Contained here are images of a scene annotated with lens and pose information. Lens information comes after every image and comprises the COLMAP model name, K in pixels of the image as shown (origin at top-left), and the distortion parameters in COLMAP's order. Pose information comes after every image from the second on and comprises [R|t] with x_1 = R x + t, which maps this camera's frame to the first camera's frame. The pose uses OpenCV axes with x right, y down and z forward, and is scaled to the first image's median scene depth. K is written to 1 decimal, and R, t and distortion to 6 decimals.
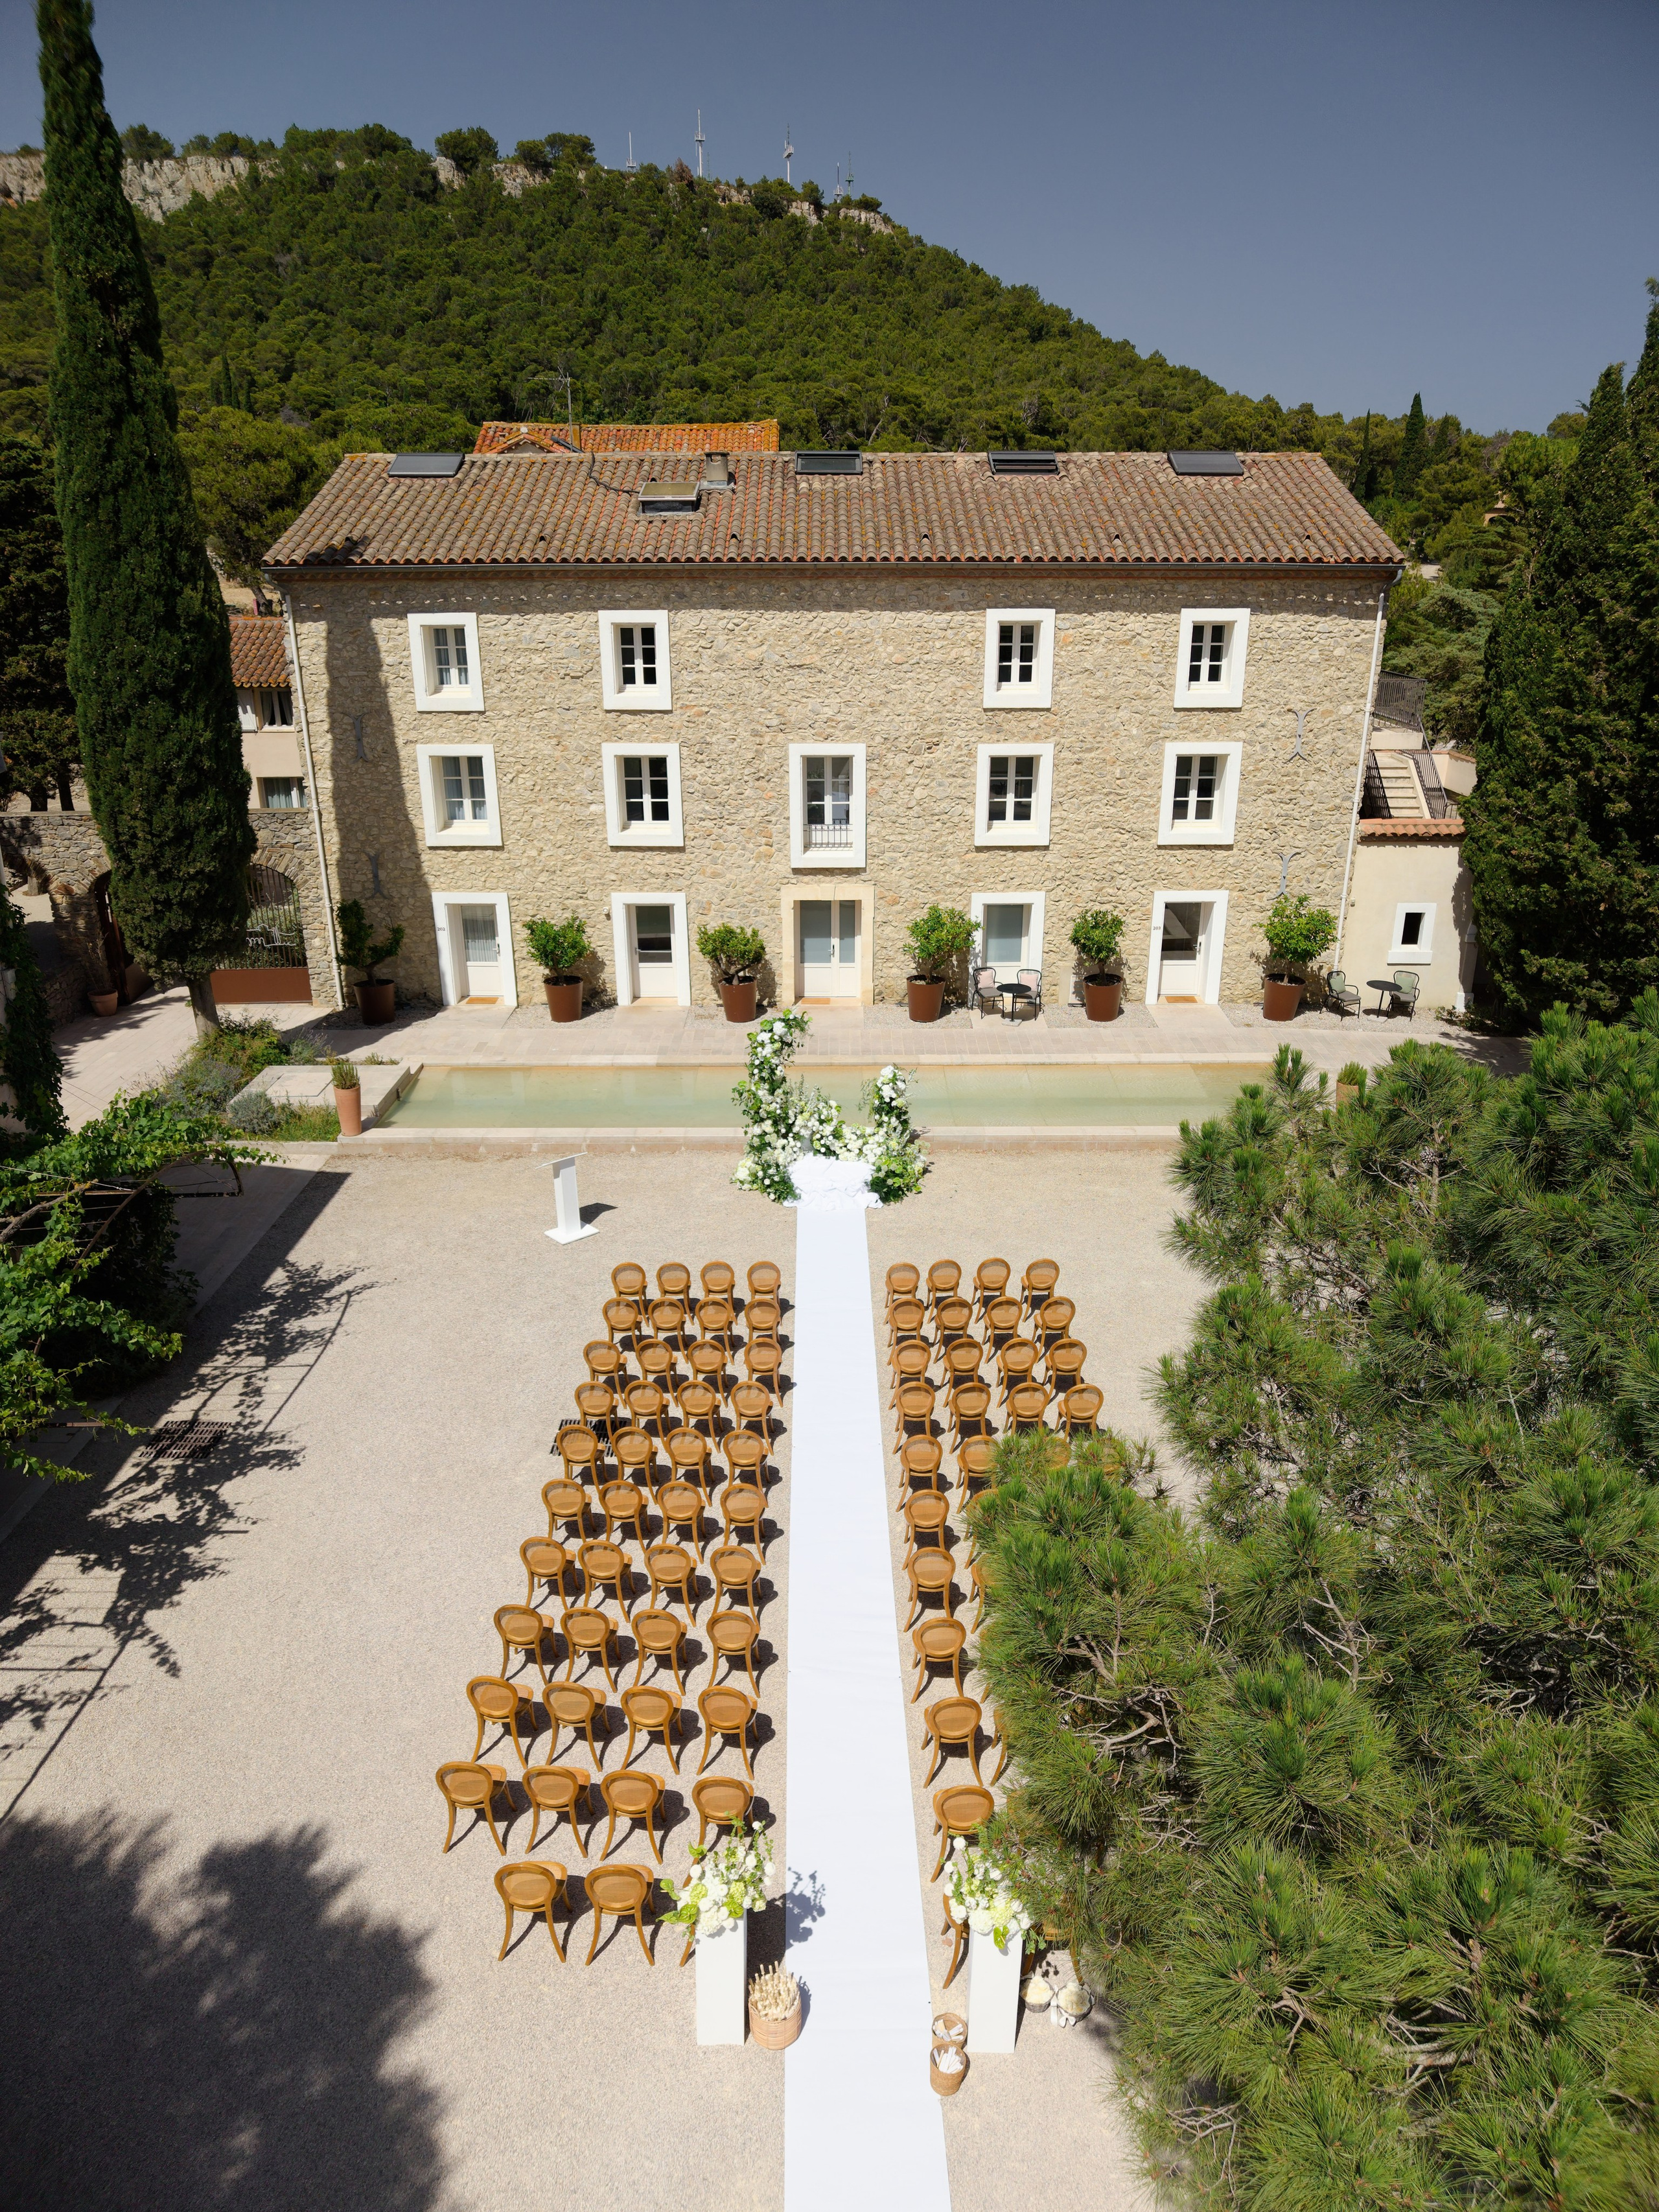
lens RADIAL K [[1549.2, 0, 838.7], [0, 1549.2, 1149.1], [0, 0, 1]] dist [0.012304, -0.005317]
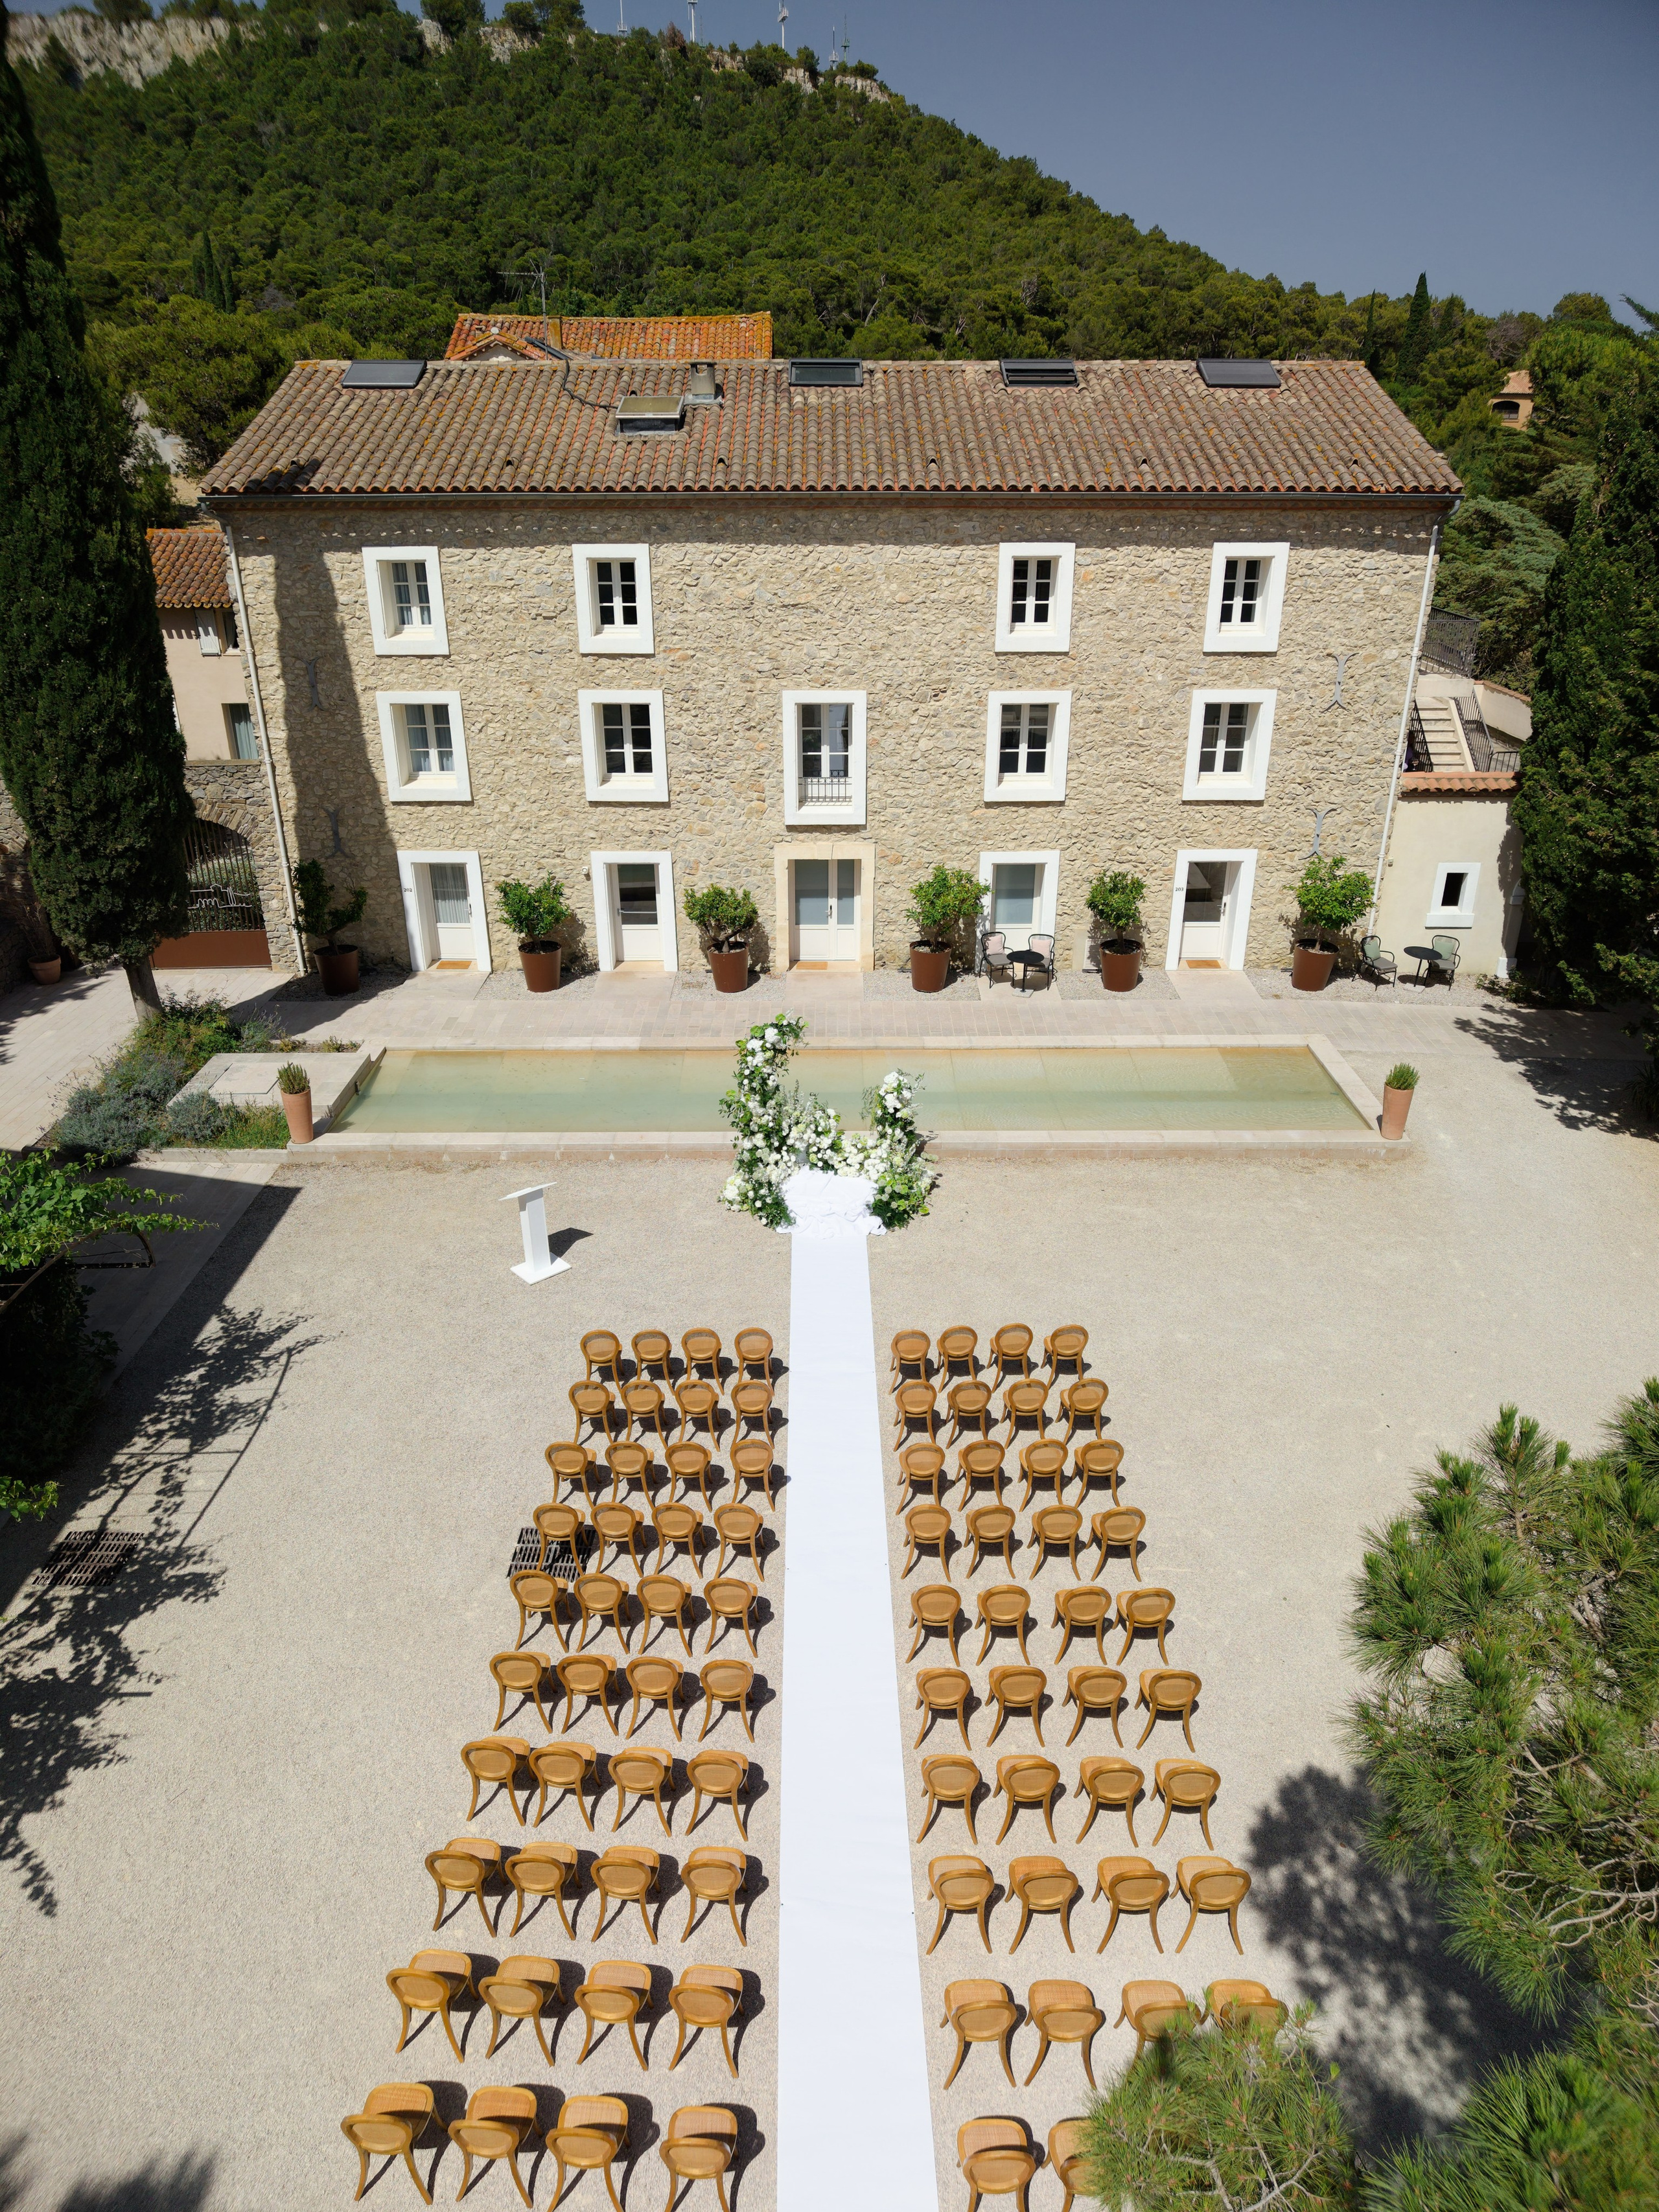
lens RADIAL K [[1503.4, 0, 837.7], [0, 1503.4, 1117.2], [0, 0, 1]] dist [0.006112, 0.002054]
pose [[0.999997, 0.000282, 0.002532, -0.001690], [-0.000436, 0.998144, 0.060895, -0.064038], [-0.002510, -0.060896, 0.998141, 0.097476]]
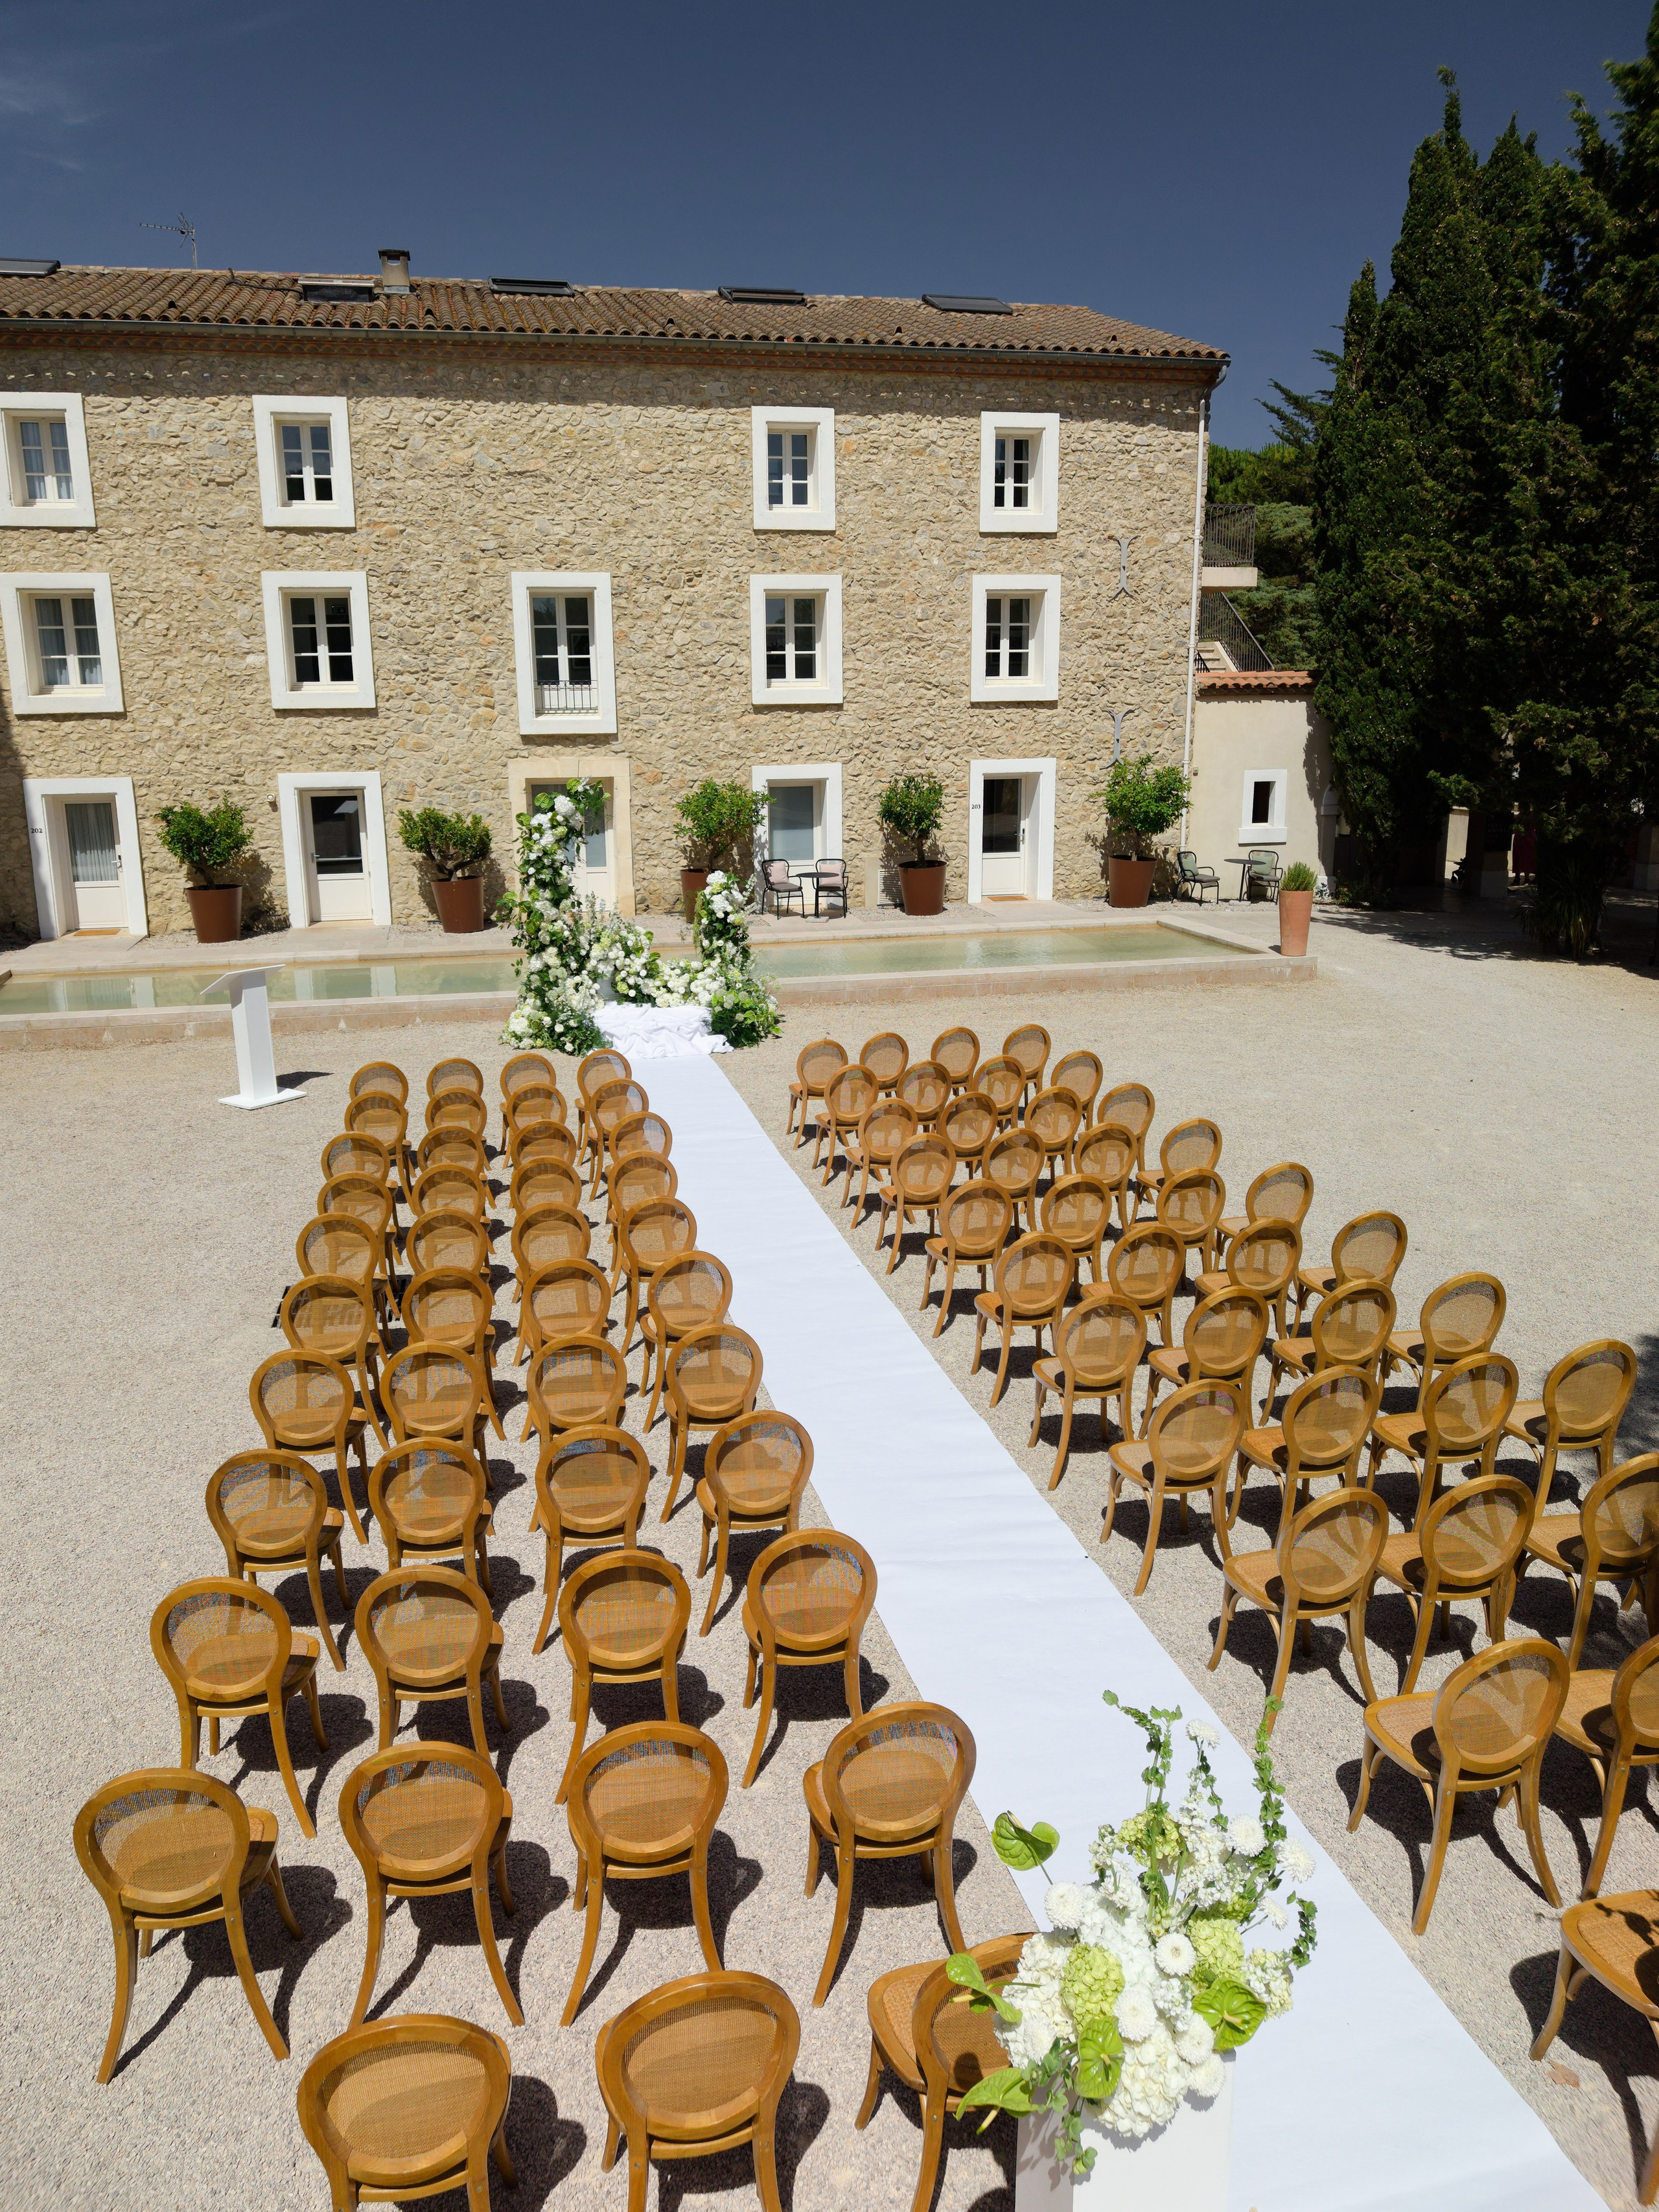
lens RADIAL K [[1607.1, 0, 791.1], [0, 1607.1, 1062.7], [0, 0, 1]] dist [0.009604, -0.023990]
pose [[0.979317, -0.055508, 0.194569, -0.065439], [0.086611, 0.984080, -0.155192, 0.118806], [-0.182857, 0.168834, 0.968534, 0.232006]]
